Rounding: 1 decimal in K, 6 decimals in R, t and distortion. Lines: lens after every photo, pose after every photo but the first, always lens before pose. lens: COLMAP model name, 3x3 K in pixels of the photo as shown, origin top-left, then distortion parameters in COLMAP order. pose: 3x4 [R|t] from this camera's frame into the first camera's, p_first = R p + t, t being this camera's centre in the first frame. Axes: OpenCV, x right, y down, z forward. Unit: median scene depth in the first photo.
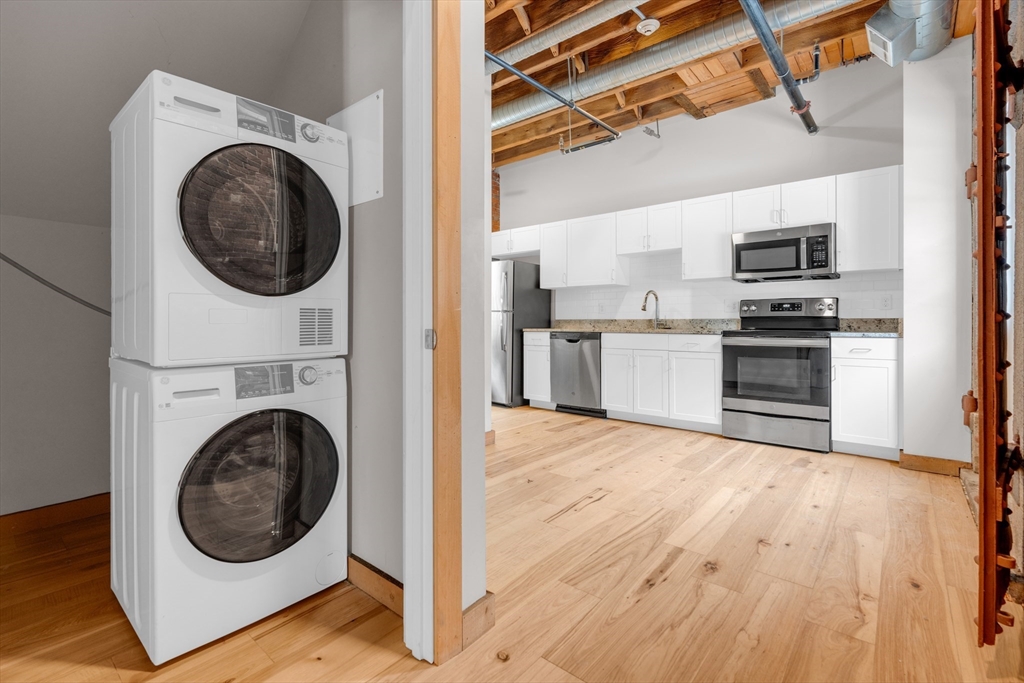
lens RADIAL K [[474.0, 0, 513.0], [0, 474.0, 321.7], [0, 0, 1]] dist [0.000200, 0.000261]
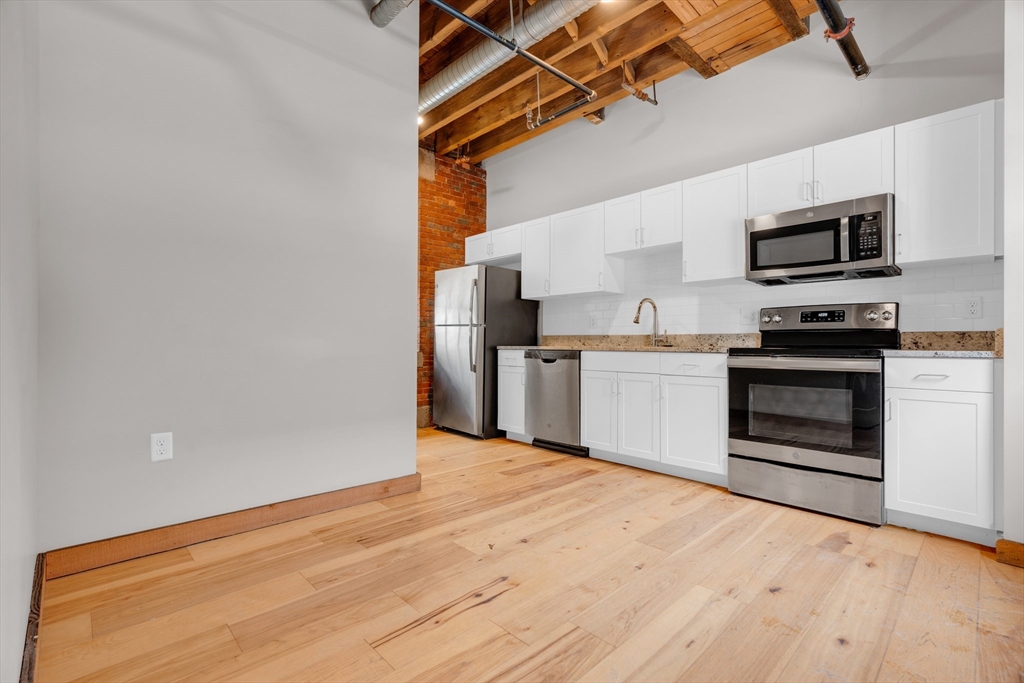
lens RADIAL K [[468.4, 0, 512.0], [0, 468.4, 341.5], [0, 0, 1]] dist [-0.002876, 0.003469]
pose [[0.994007, 0.004774, -0.109216, 0.185073], [-0.005331, 0.999974, -0.004808, 0.014186], [0.109190, 0.005362, 0.994006, 0.237380]]
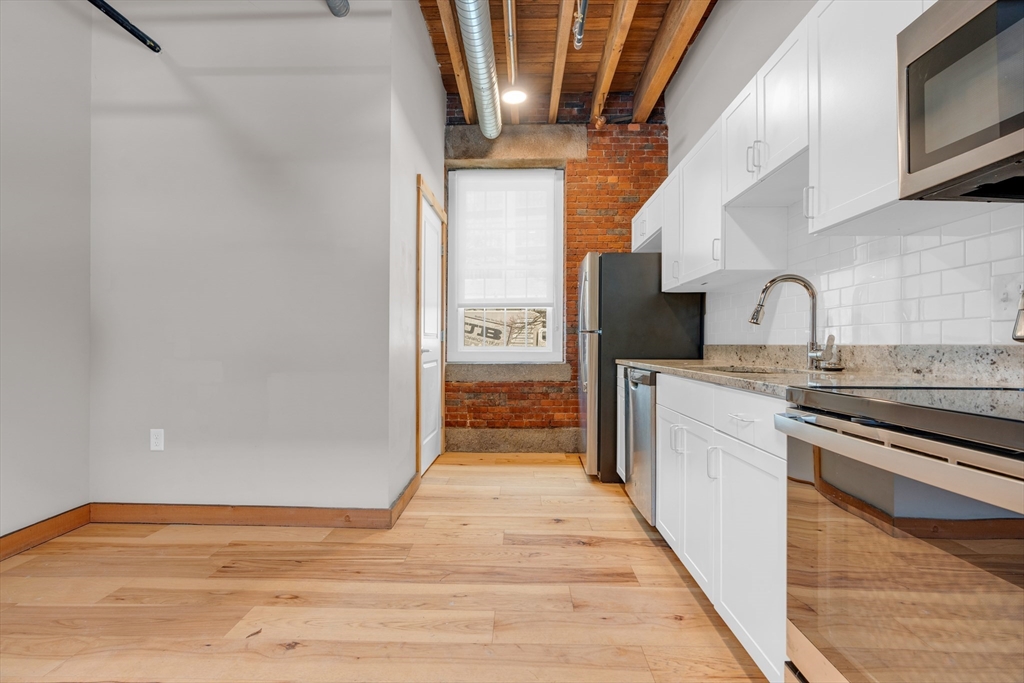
lens RADIAL K [[468.4, 0, 512.0], [0, 468.4, 341.5], [0, 0, 1]] dist [-0.002876, 0.003469]
pose [[0.621054, -0.000979, -0.783767, 0.558598], [-0.005872, 0.999965, -0.005902, -0.005259], [0.783746, 0.008268, 0.621026, 0.687527]]
